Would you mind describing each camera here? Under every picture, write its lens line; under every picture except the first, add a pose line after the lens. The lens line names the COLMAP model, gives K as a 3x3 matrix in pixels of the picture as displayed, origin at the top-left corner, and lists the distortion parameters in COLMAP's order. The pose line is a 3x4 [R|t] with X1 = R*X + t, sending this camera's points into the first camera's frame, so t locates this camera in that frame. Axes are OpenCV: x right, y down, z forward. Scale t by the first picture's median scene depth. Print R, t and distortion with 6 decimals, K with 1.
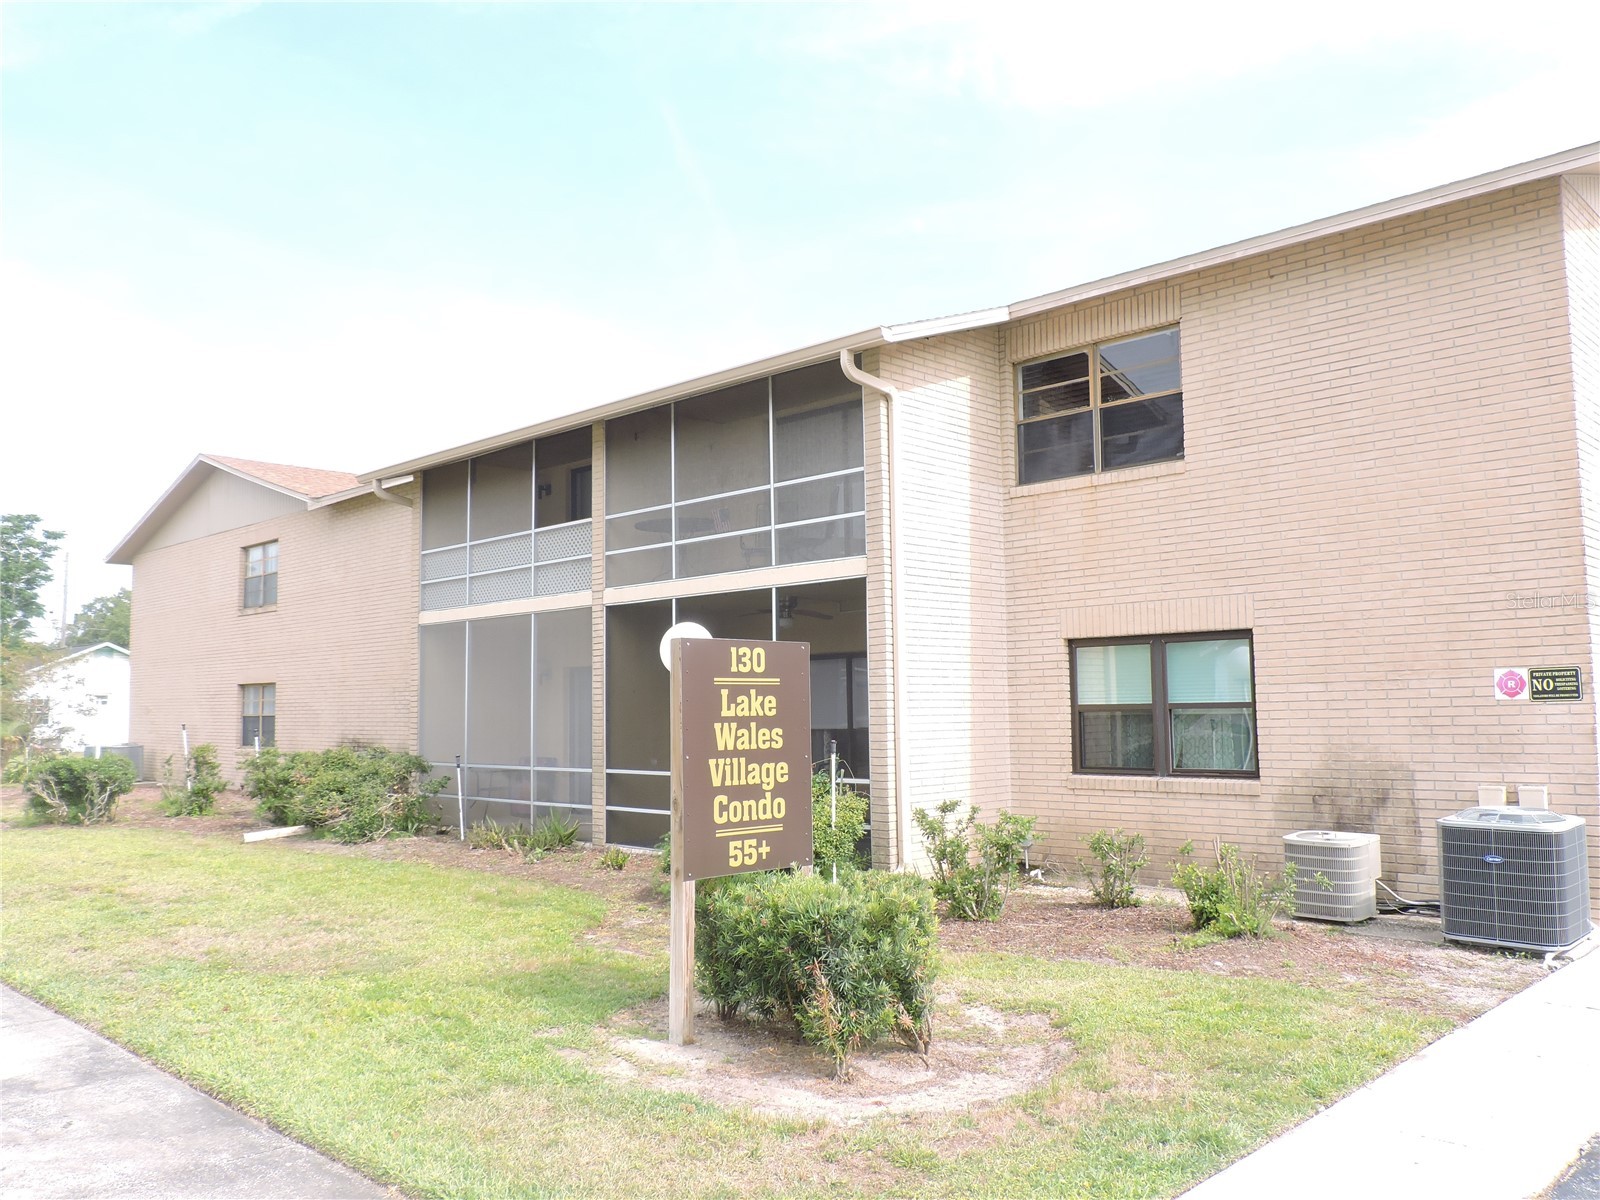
lens RADIAL K [[1304.8, 0, 807.1], [0, 1304.8, 601.8], [0, 0, 1]] dist [-0.002190, -0.002738]
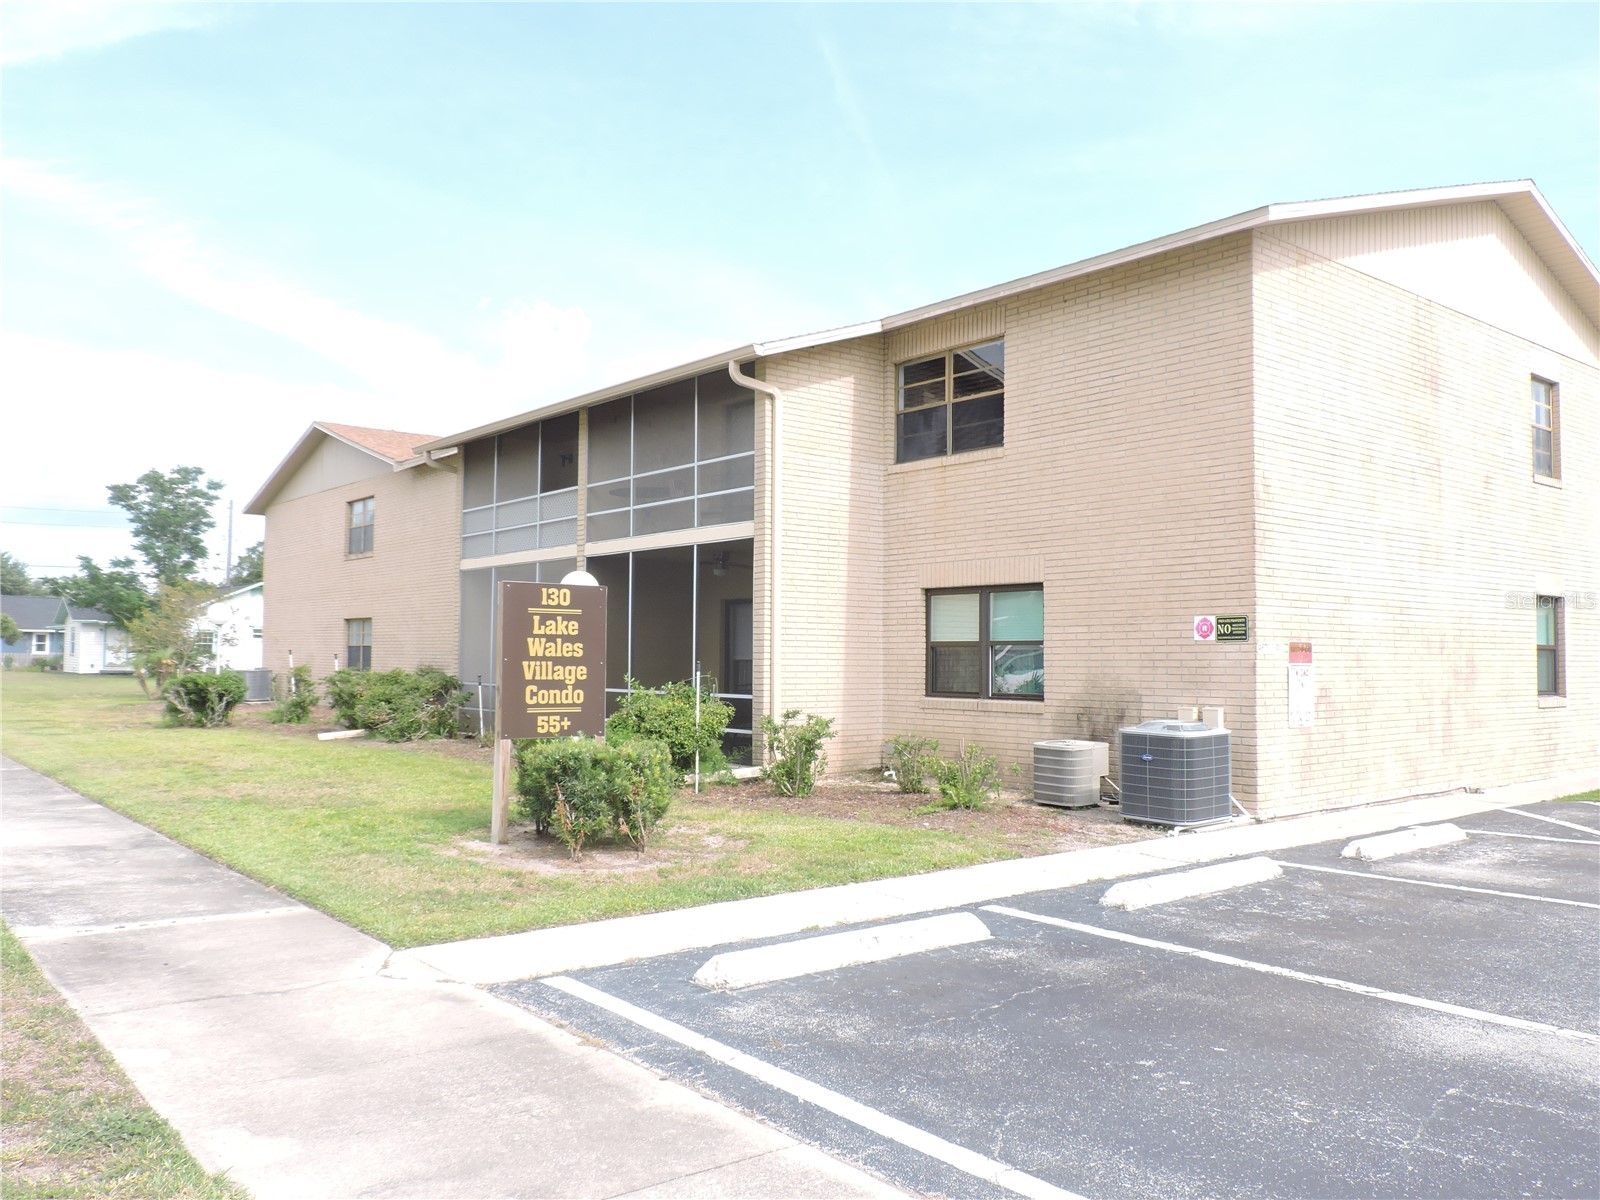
lens RADIAL K [[1304.8, 0, 790.4], [0, 1304.8, 597.3], [0, 0, 1]] dist [-0.002190, -0.002738]
pose [[0.992643, 0.016214, -0.119991, 0.250736], [-0.011963, 0.999278, 0.036059, -0.007630], [0.120489, -0.034358, 0.992120, -0.283280]]
